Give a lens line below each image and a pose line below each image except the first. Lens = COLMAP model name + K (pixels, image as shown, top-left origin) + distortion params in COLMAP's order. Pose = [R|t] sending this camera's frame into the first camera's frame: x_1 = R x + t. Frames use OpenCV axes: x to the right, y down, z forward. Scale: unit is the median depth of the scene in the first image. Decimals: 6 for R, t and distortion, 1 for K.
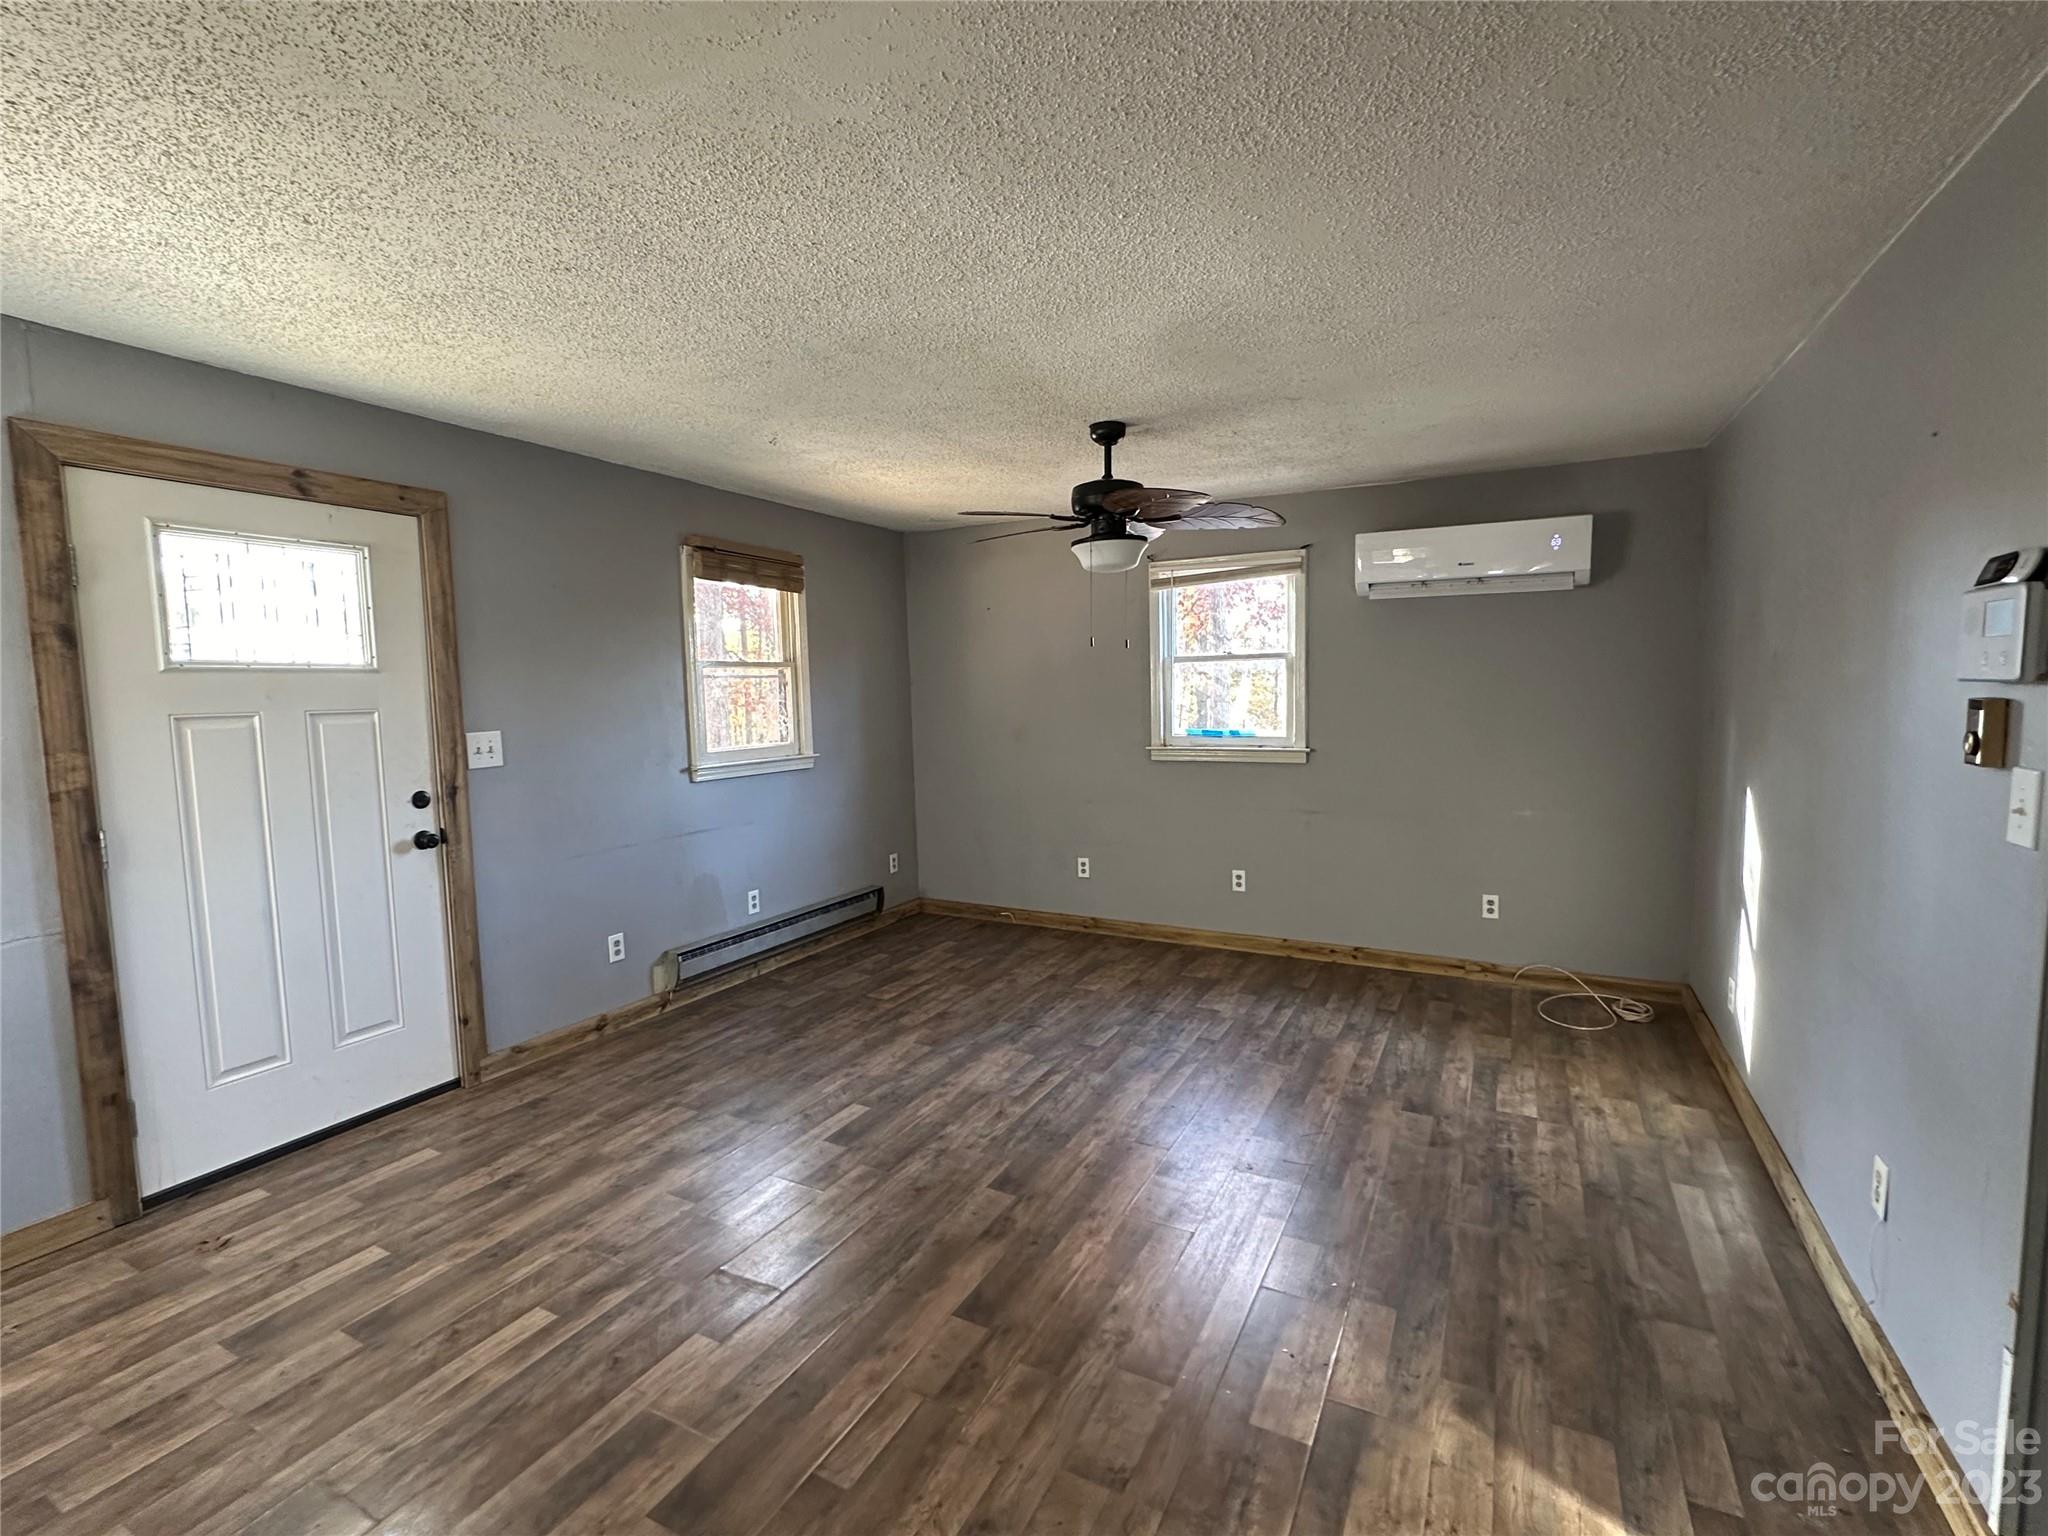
lens RADIAL K [[949.9, 0, 1021.4], [0, 949.9, 768.6], [0, 0, 1]] dist [0.000144, 0.000305]
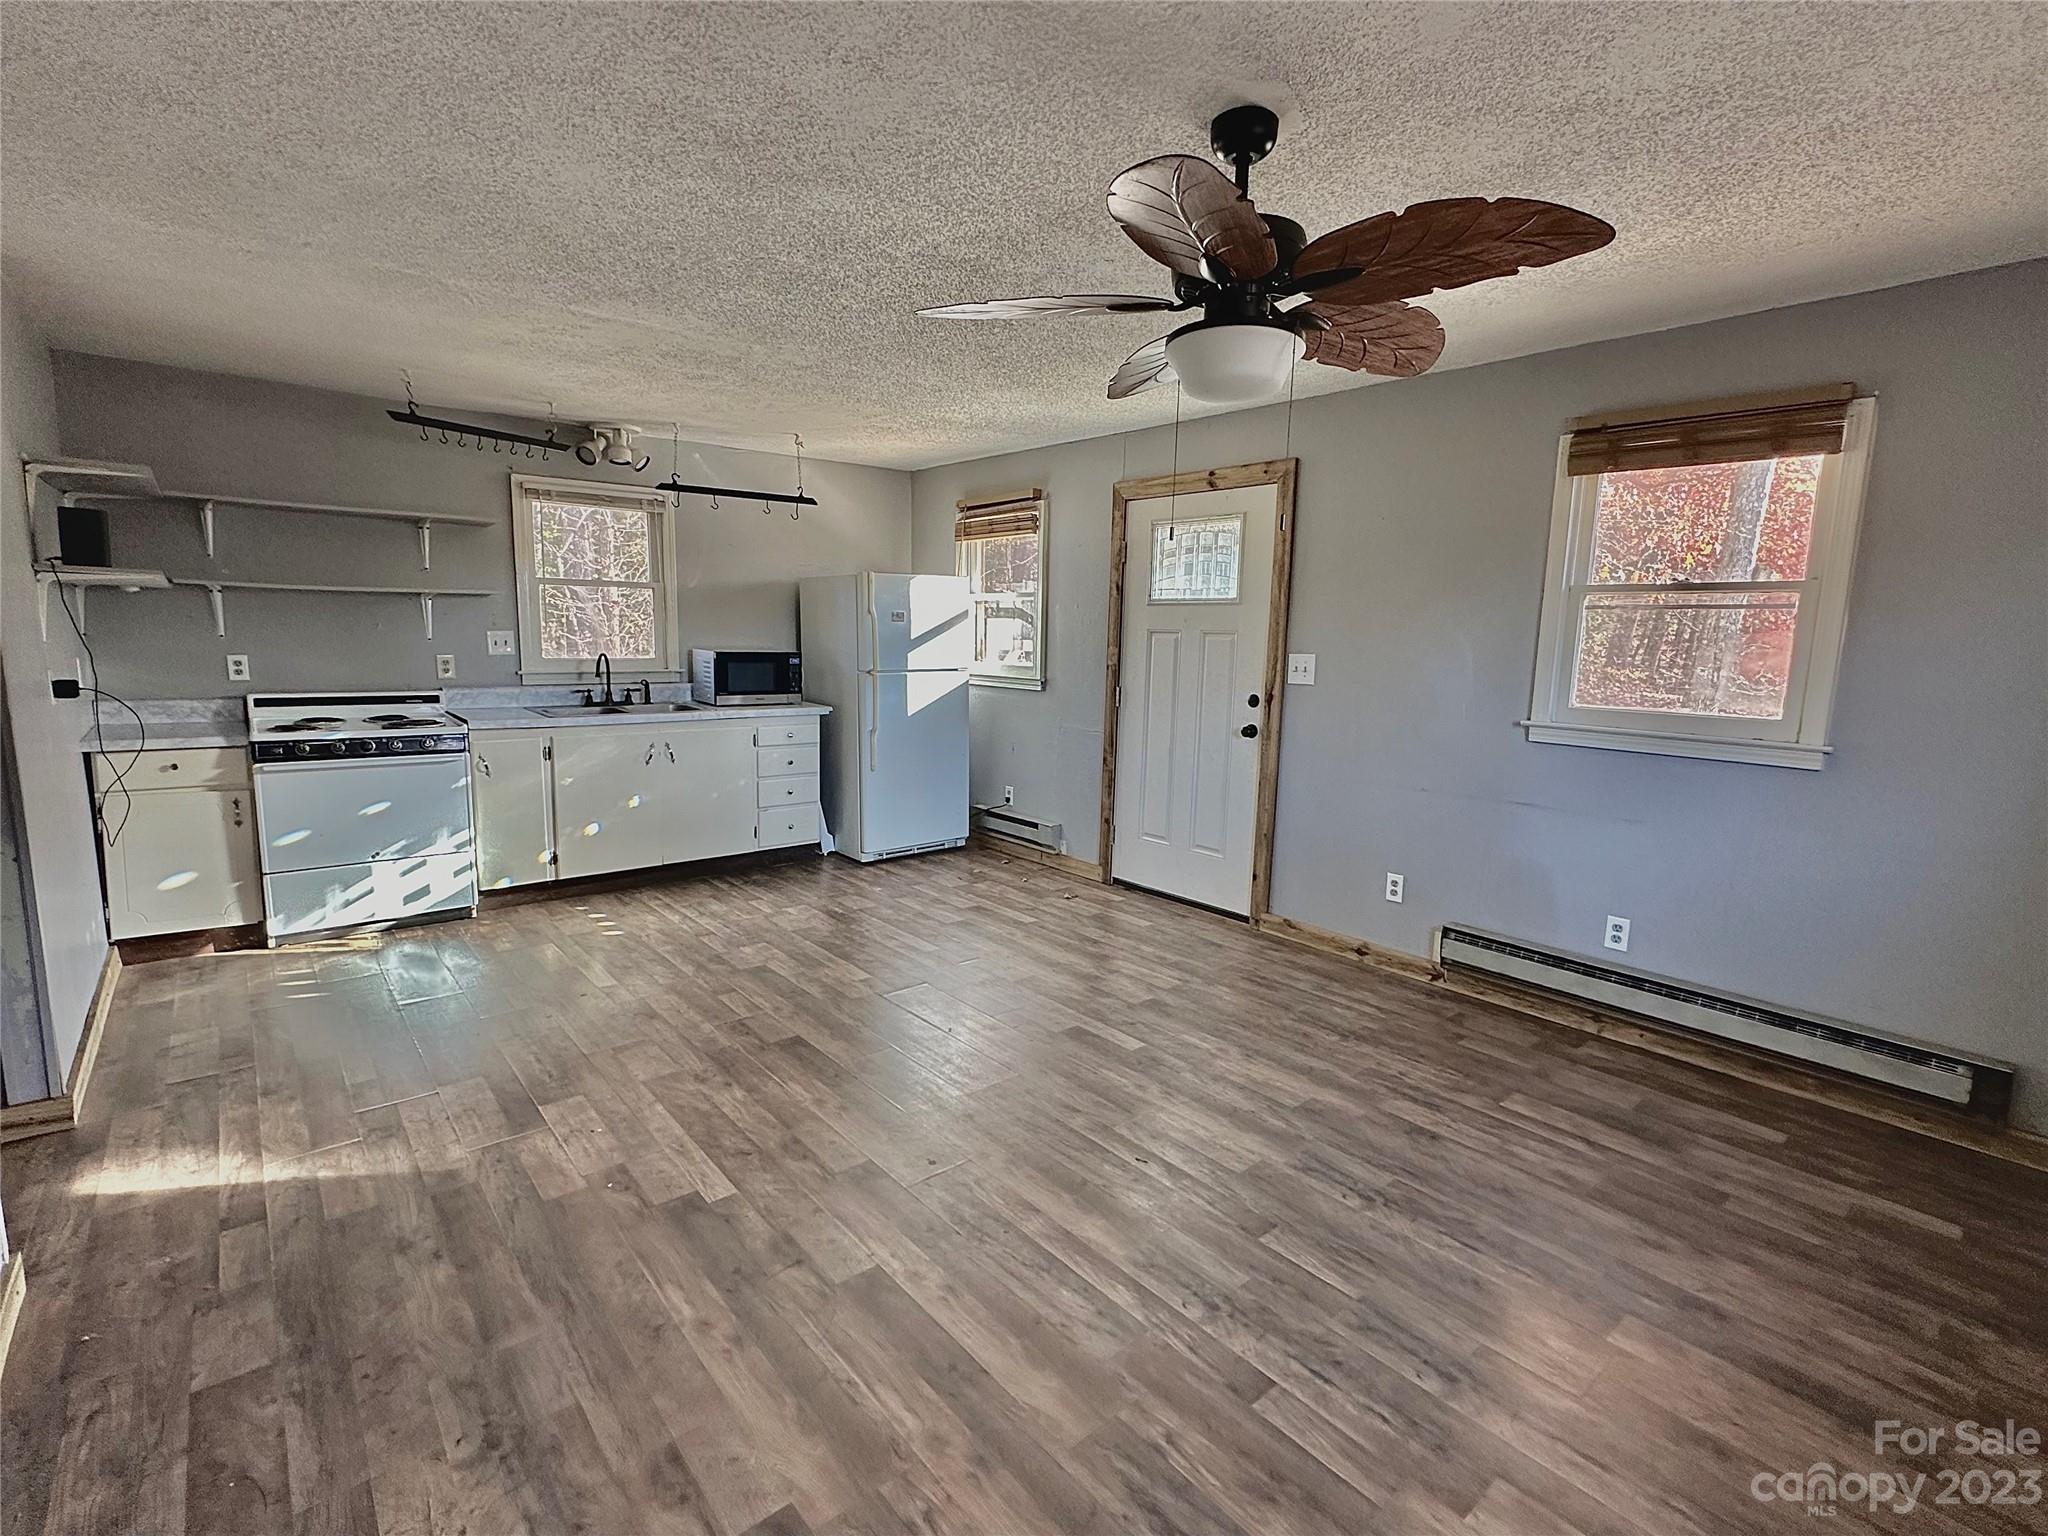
lens RADIAL K [[949.9, 0, 1020.4], [0, 949.9, 773.5], [0, 0, 1]] dist [0.000144, 0.000305]
pose [[-0.388222, 0.140912, -0.910729, 0.660012], [-0.098857, 0.976171, 0.193178, -0.084689], [0.916248, 0.165028, -0.365041, 1.094730]]
